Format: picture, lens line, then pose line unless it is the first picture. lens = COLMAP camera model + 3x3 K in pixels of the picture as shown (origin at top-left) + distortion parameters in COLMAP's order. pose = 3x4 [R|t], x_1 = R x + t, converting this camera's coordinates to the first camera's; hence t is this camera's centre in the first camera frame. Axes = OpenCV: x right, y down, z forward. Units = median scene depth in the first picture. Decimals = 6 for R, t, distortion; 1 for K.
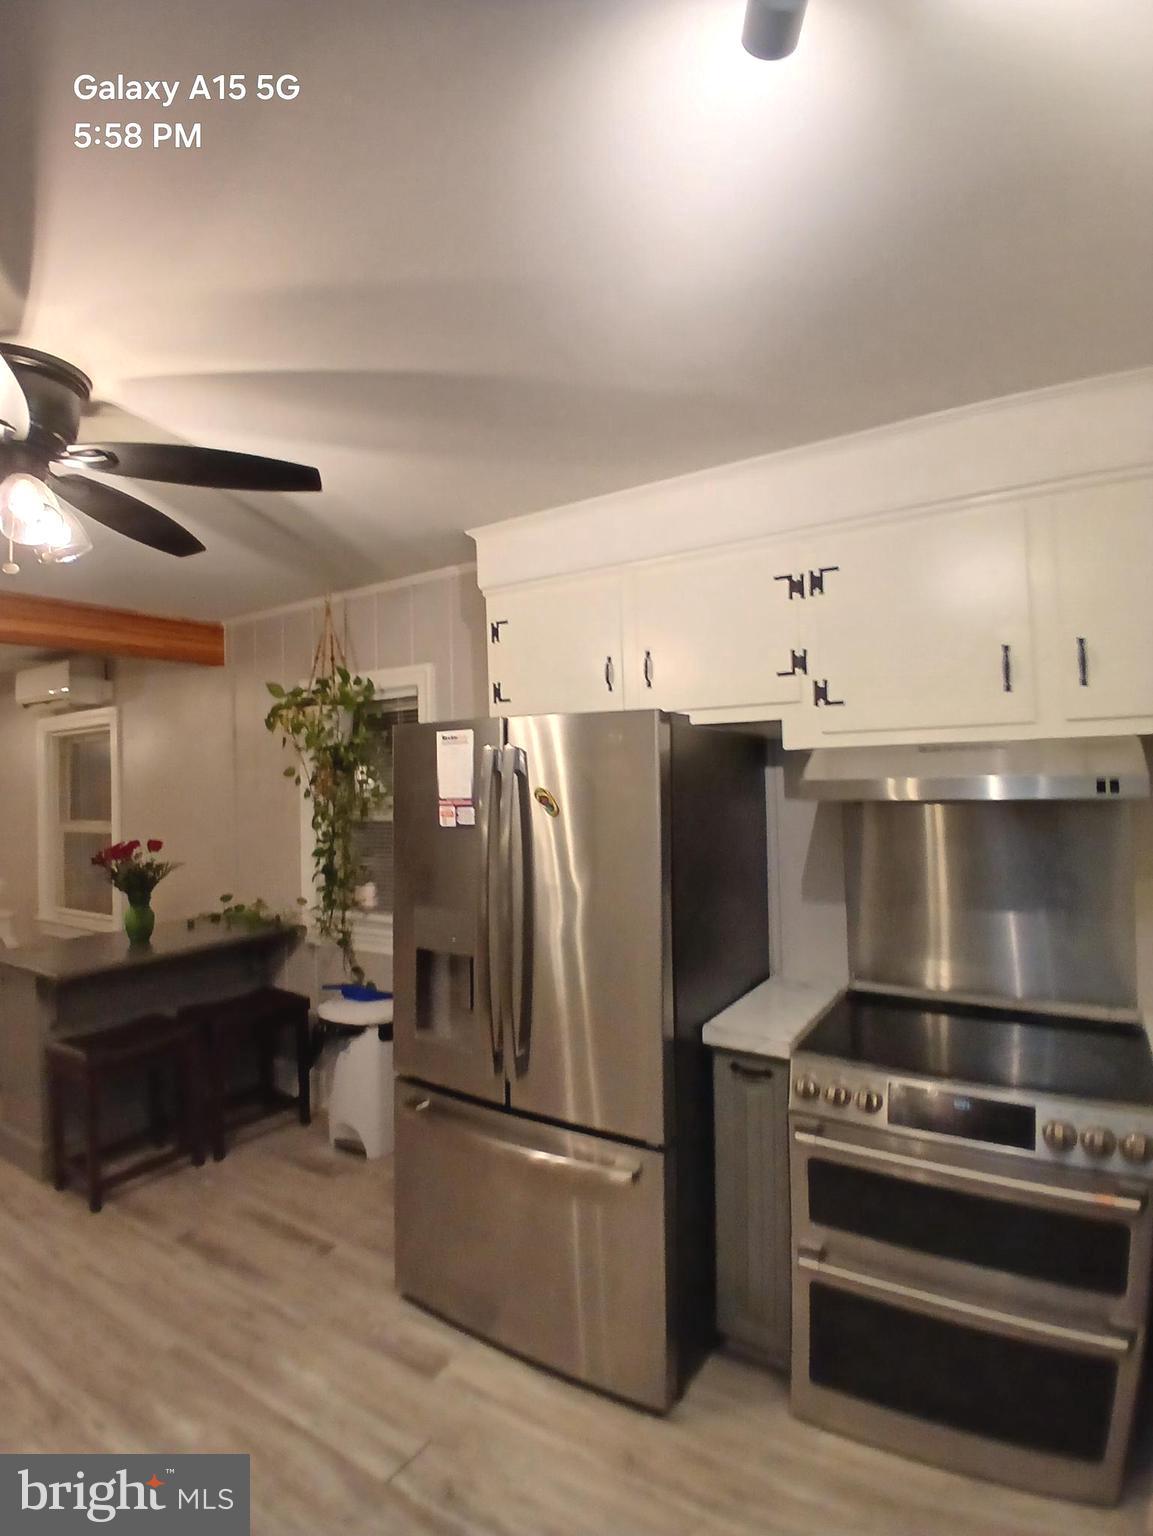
lens RADIAL K [[782.5, 0, 542.7], [0, 782.5, 754.7], [0, 0, 1]] dist [-0.002053, -0.040573]
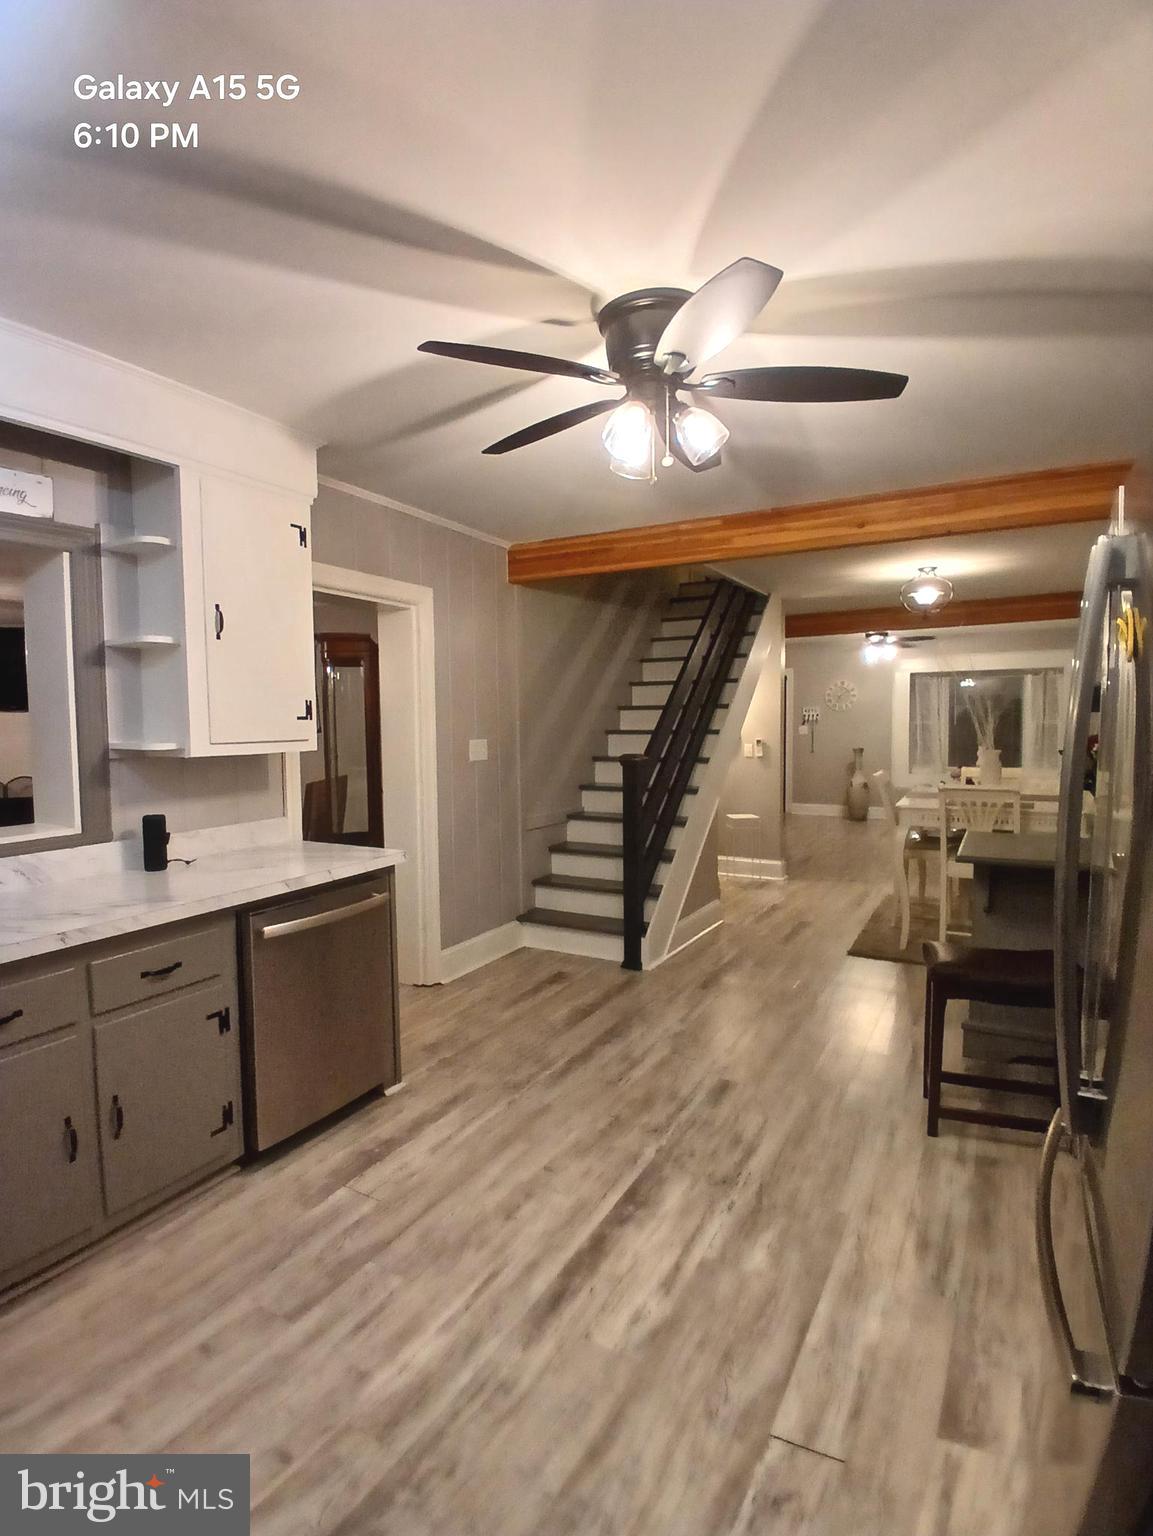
lens RADIAL K [[767.6, 0, 552.8], [0, 767.6, 763.7], [0, 0, 1]] dist [0.011945, -0.054079]
pose [[0.058217, 0.079067, -0.995168, 0.439849], [0.037913, 0.995964, 0.081348, 0.078887], [0.997584, -0.042465, 0.054985, 0.553147]]
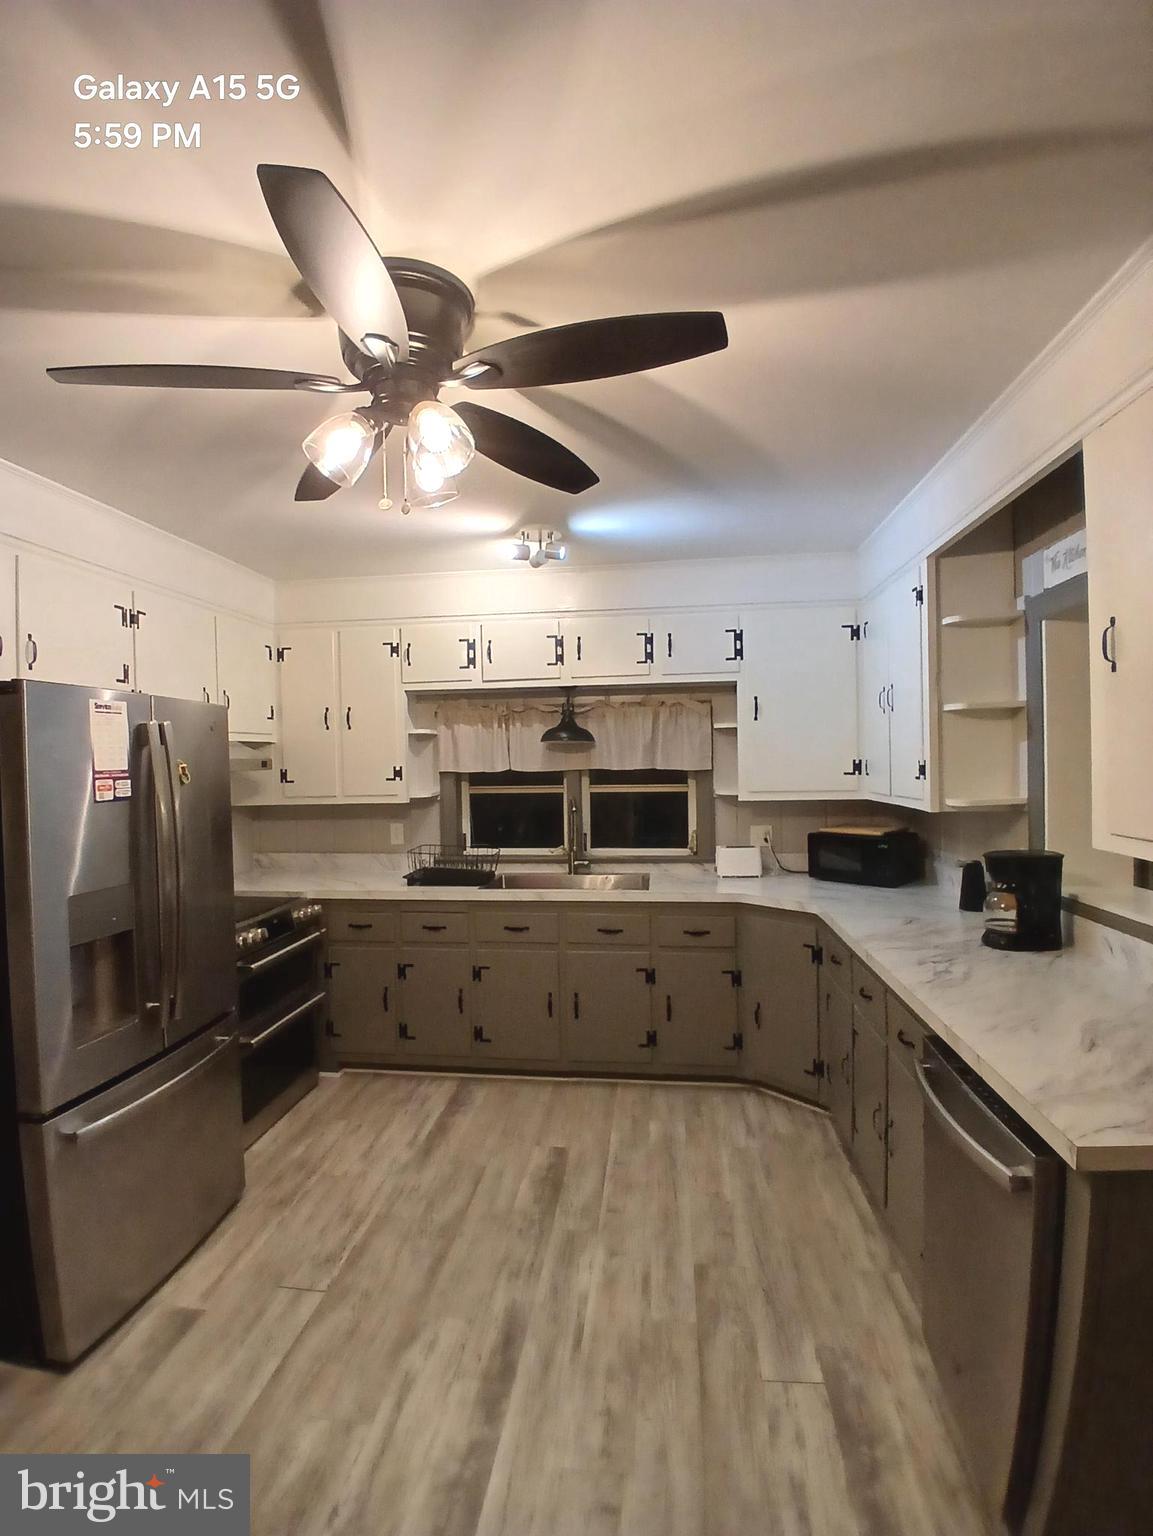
lens RADIAL K [[767.6, 0, 552.8], [0, 767.6, 763.7], [0, 0, 1]] dist [0.011945, -0.054079]
pose [[-0.439272, 0.025406, 0.897995, -1.190388], [0.004388, 0.999649, -0.026135, 0.074442], [-0.898344, -0.007540, -0.439229, 0.928796]]
